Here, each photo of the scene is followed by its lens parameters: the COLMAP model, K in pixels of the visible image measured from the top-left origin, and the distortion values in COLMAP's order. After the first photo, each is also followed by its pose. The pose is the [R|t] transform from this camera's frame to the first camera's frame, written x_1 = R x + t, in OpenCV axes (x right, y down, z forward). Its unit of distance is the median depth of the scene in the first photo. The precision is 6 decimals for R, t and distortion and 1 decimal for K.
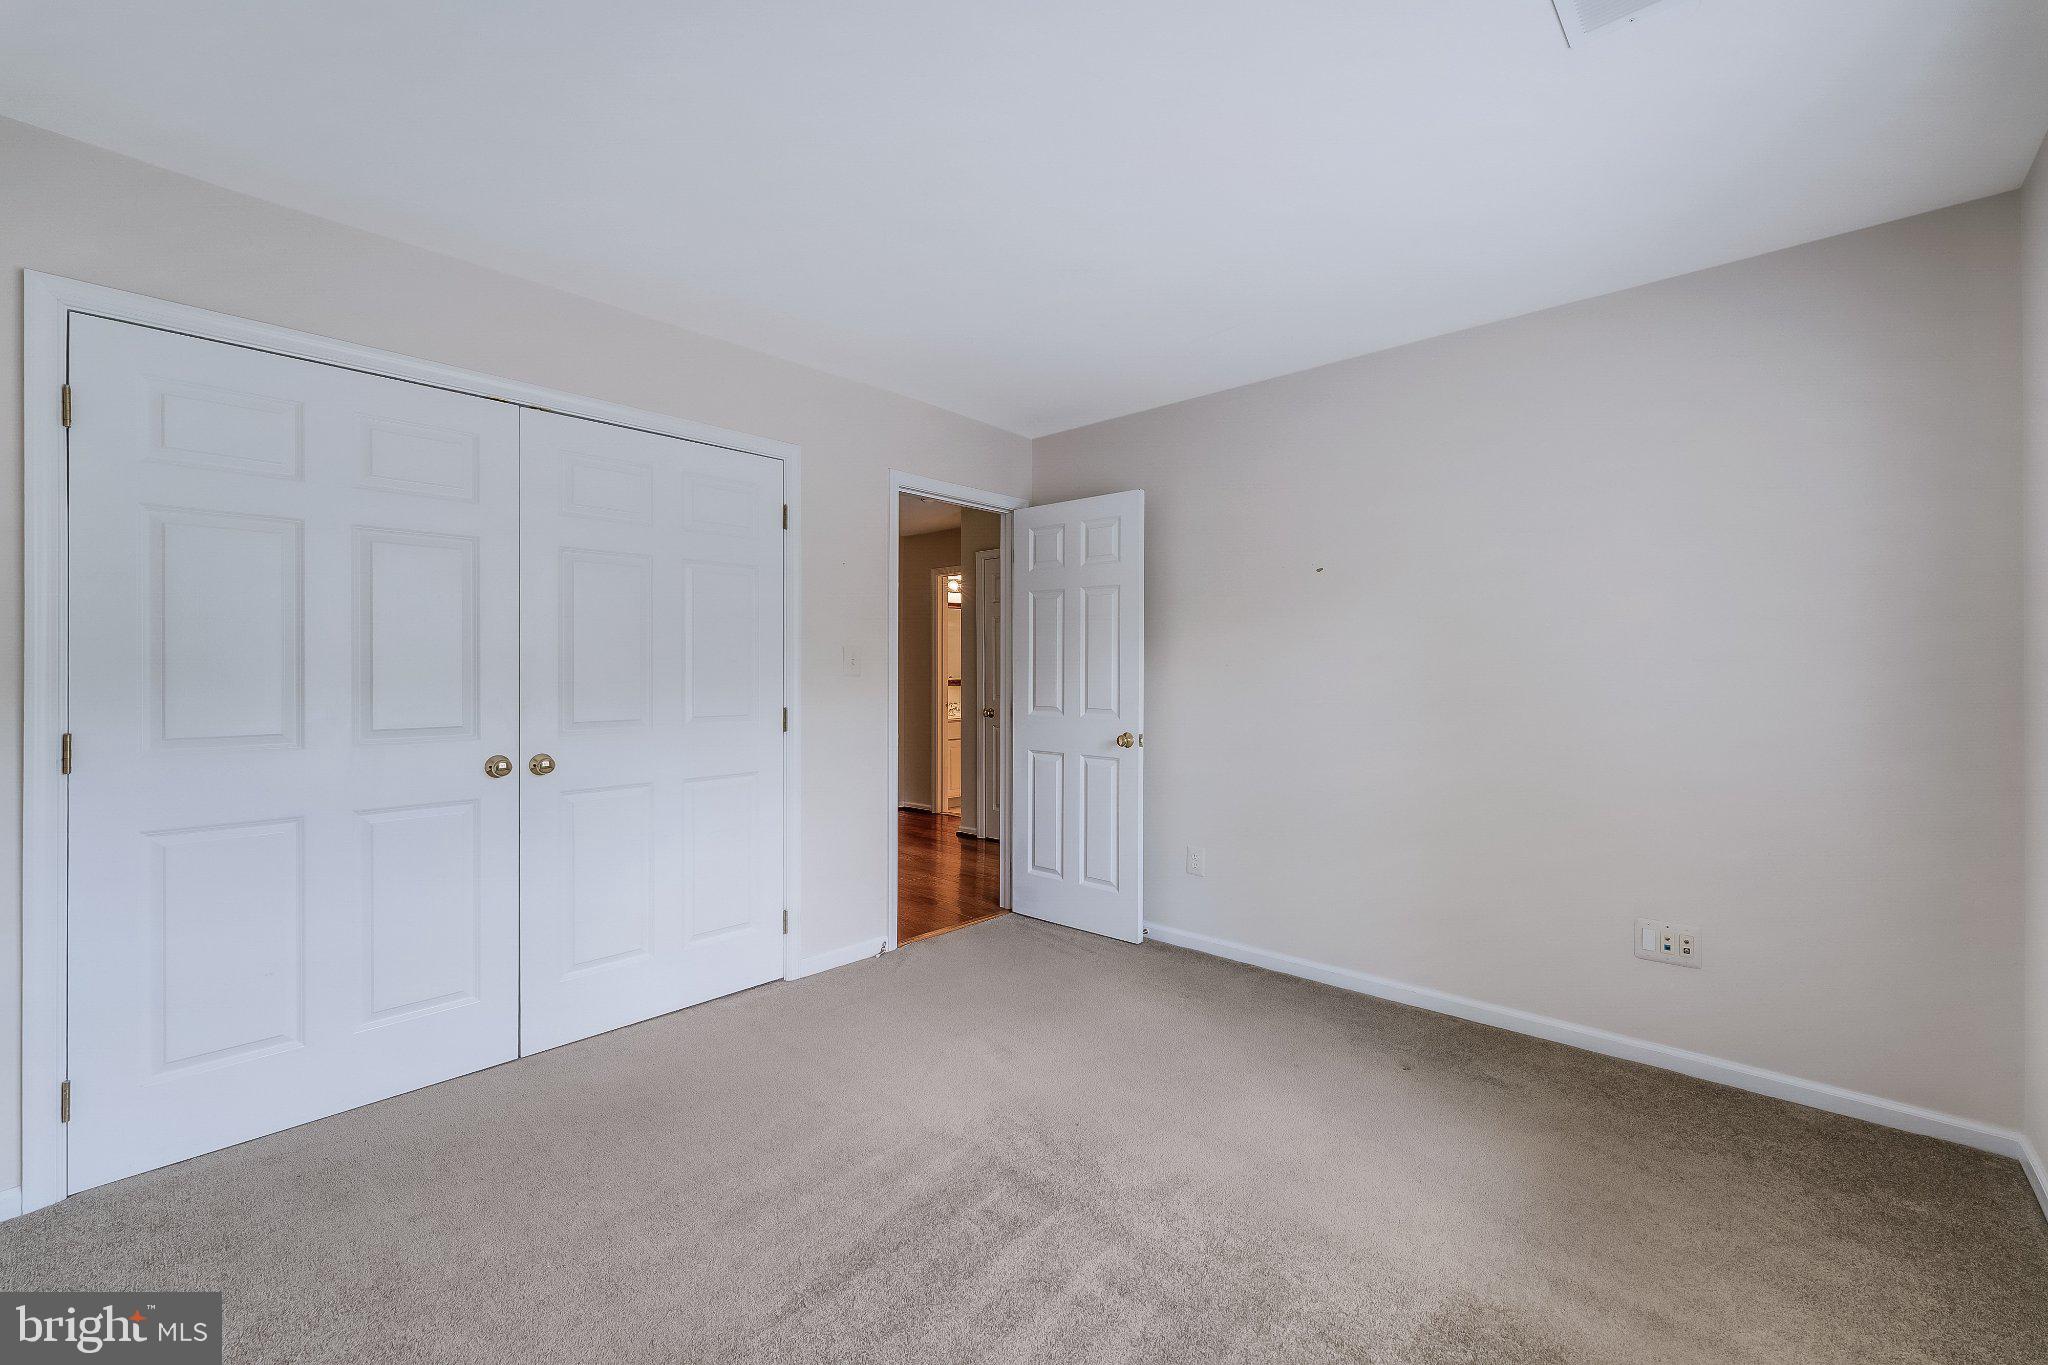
lens RADIAL K [[834.5, 0, 1036.3], [0, 834.5, 681.0], [0, 0, 1]] dist [0.001153, 0.000196]
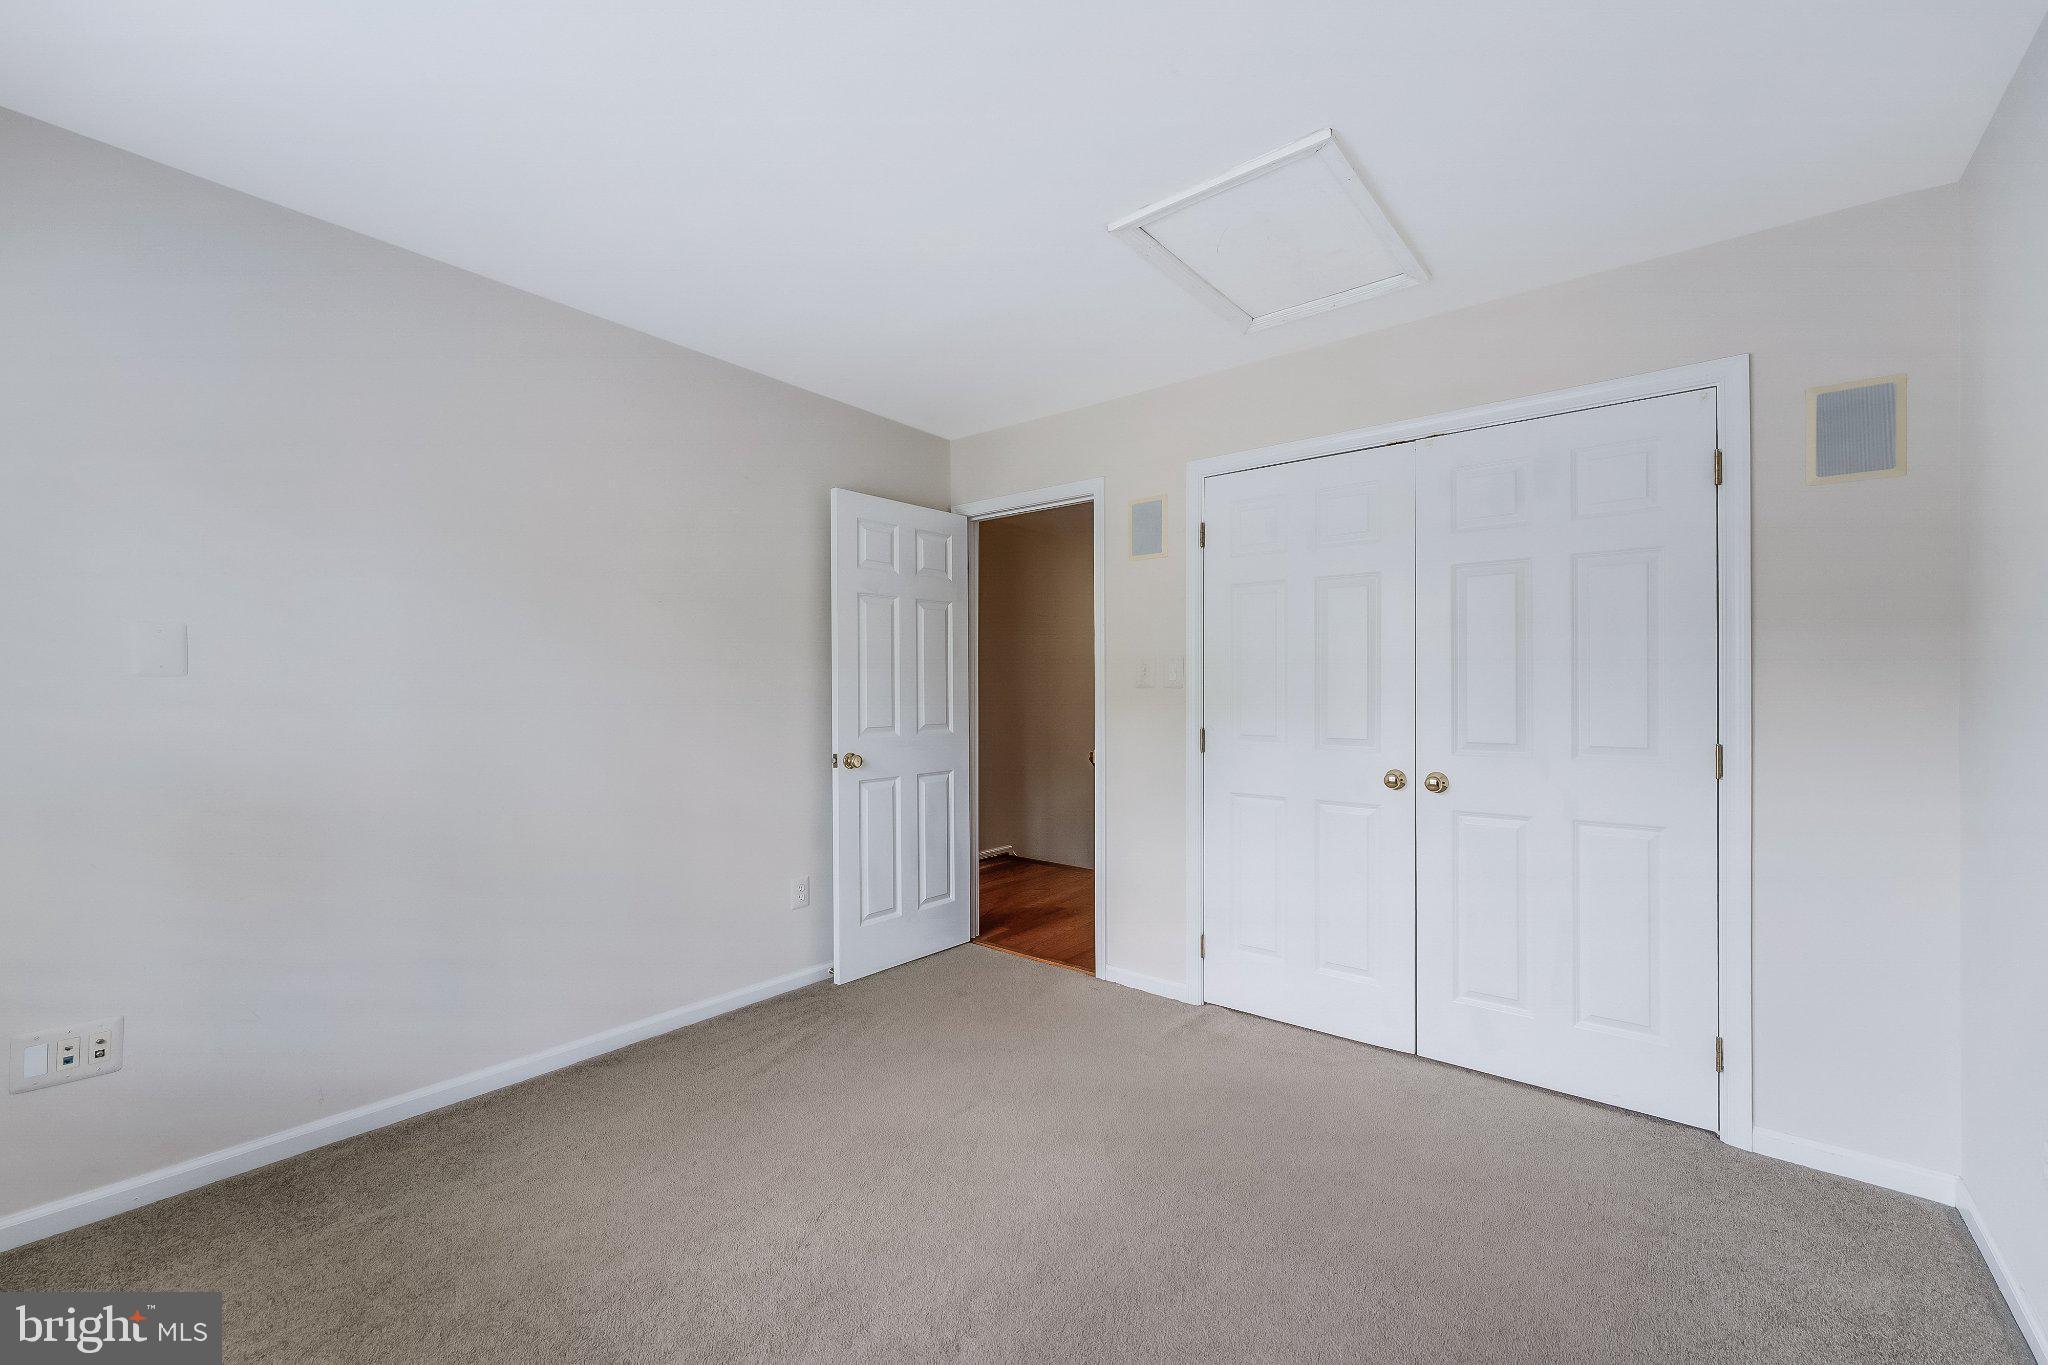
lens RADIAL K [[834.5, 0, 1036.3], [0, 834.5, 681.0], [0, 0, 1]] dist [0.001153, 0.000196]
pose [[0.049305, -0.022869, -0.998522, 0.423796], [-0.005258, 0.999718, -0.023156, 0.000602], [0.998770, 0.006392, 0.049171, 0.466171]]
